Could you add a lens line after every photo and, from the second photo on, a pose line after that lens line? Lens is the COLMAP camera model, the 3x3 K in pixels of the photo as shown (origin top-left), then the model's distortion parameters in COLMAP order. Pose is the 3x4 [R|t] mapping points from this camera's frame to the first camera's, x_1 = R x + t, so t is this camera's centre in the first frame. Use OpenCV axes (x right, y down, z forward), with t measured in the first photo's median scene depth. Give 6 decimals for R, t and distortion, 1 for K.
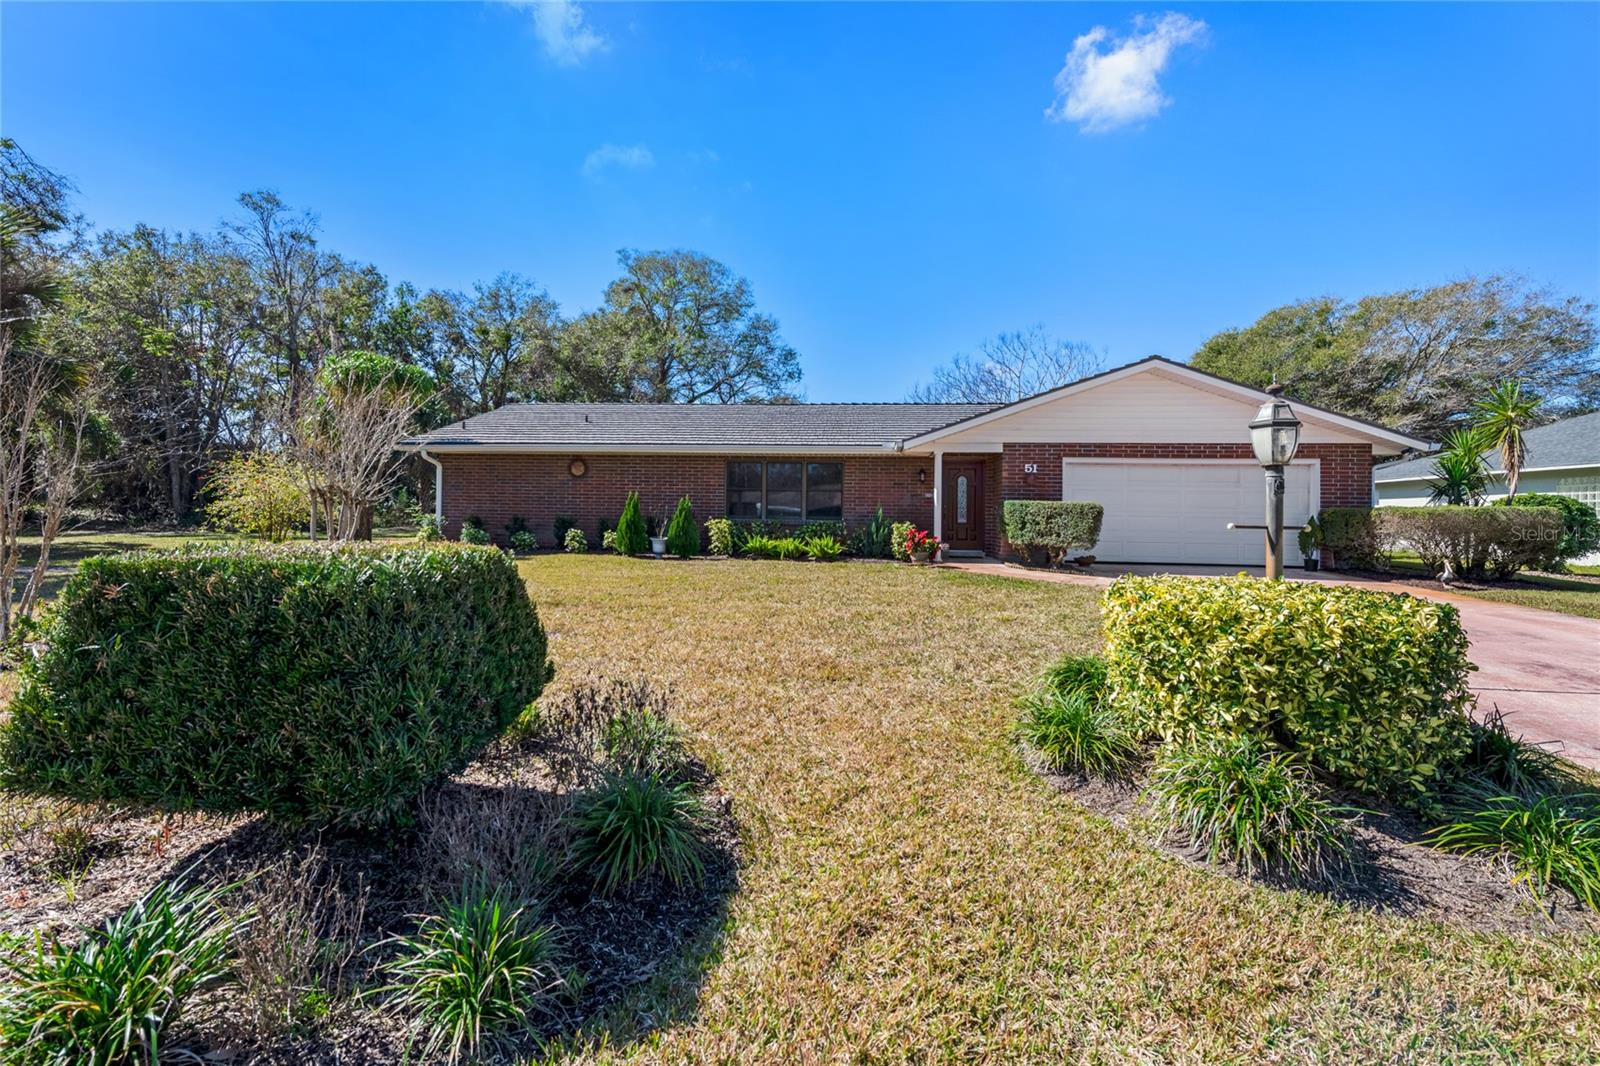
lens RADIAL K [[640.9, 0, 800.0], [0, 640.9, 533.0], [0, 0, 1]] dist [0.010312, -0.000152]
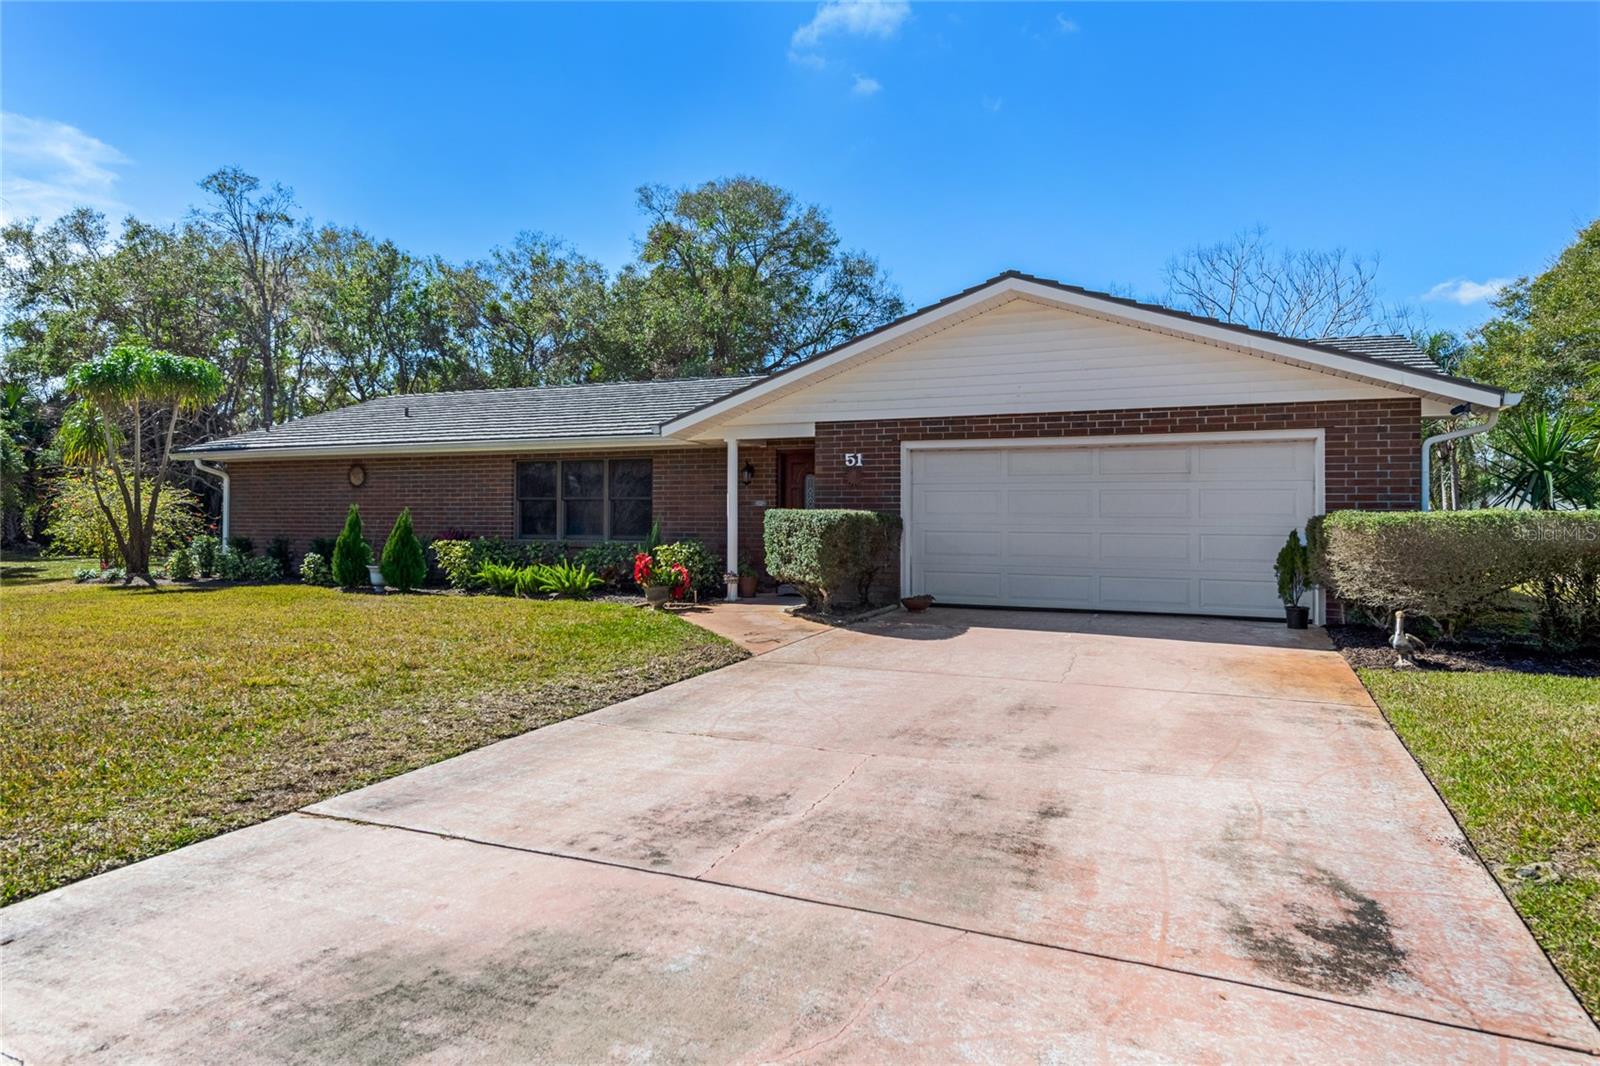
lens RADIAL K [[880.3, 0, 843.8], [0, 880.3, 552.7], [0, 0, 1]] dist [0.001387, 0.000366]
pose [[0.962332, -0.000919, -0.271876, 0.589716], [0.000120, 0.999996, -0.002956, -0.003896], [0.271878, 0.002812, 0.962328, 0.138444]]
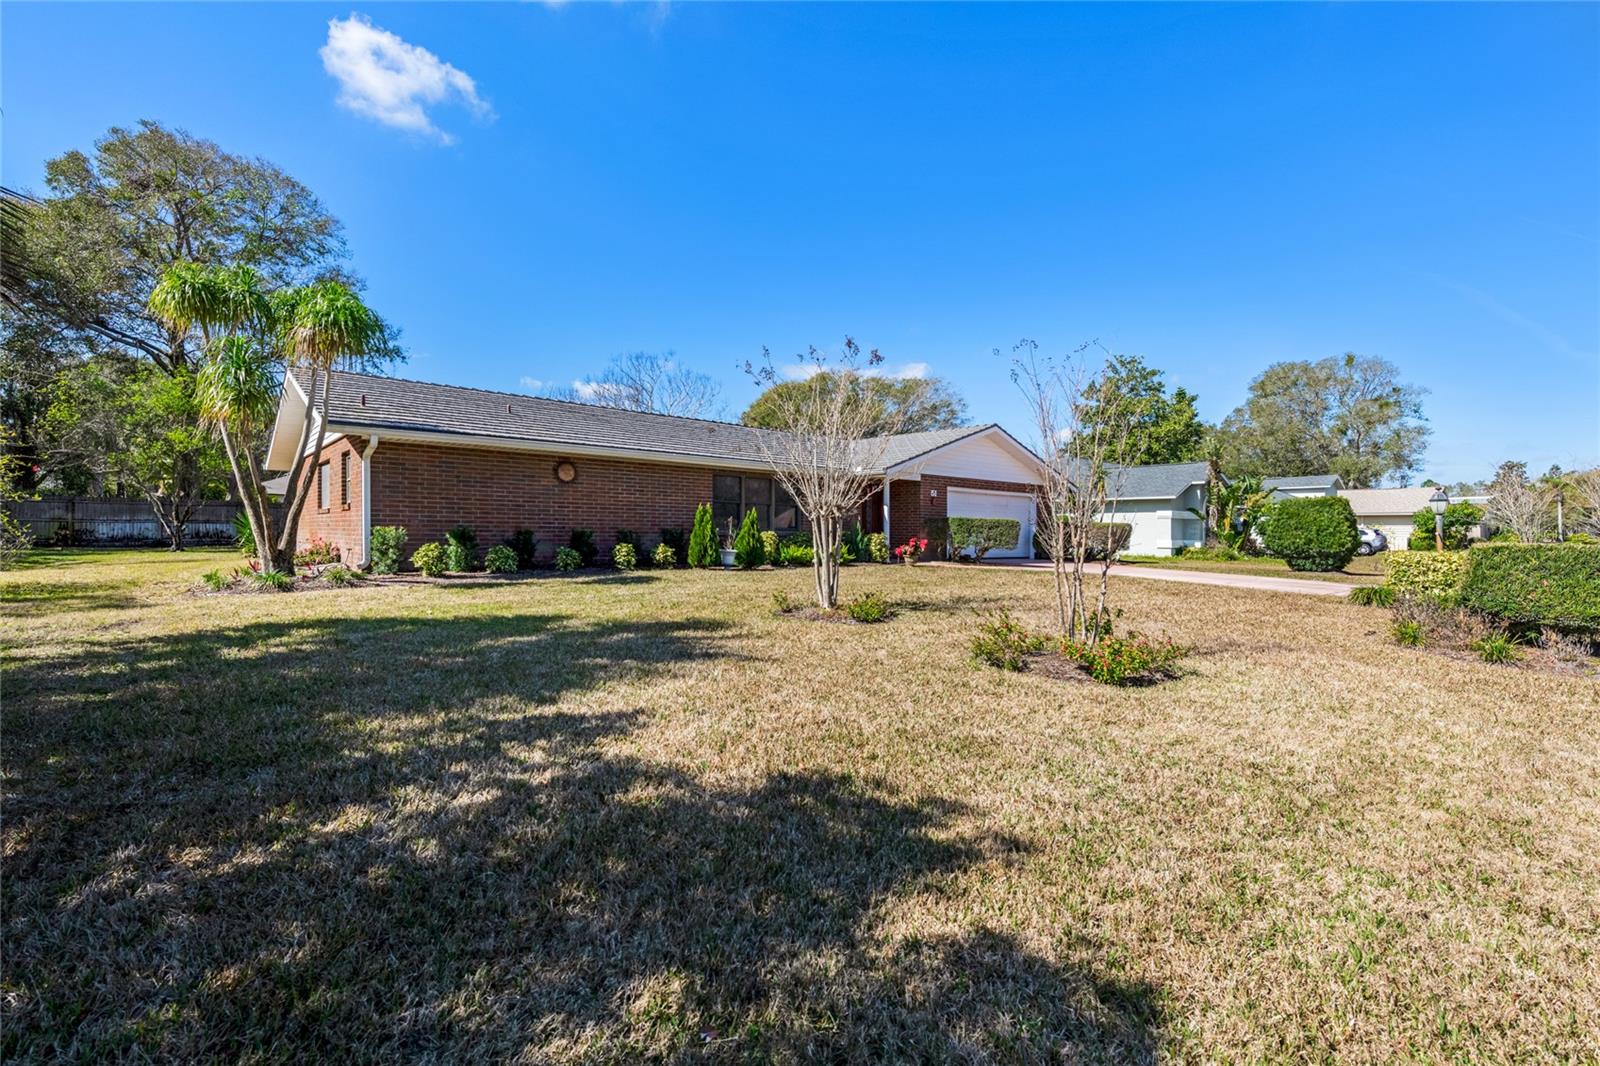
lens RADIAL K [[640.9, 0, 800.0], [0, 640.9, 533.0], [0, 0, 1]] dist [0.010312, -0.000152]
pose [[0.744285, -0.006633, 0.667829, -0.779730], [0.011955, 0.999923, -0.003392, -0.013716], [-0.667755, 0.010509, 0.744307, 0.162850]]
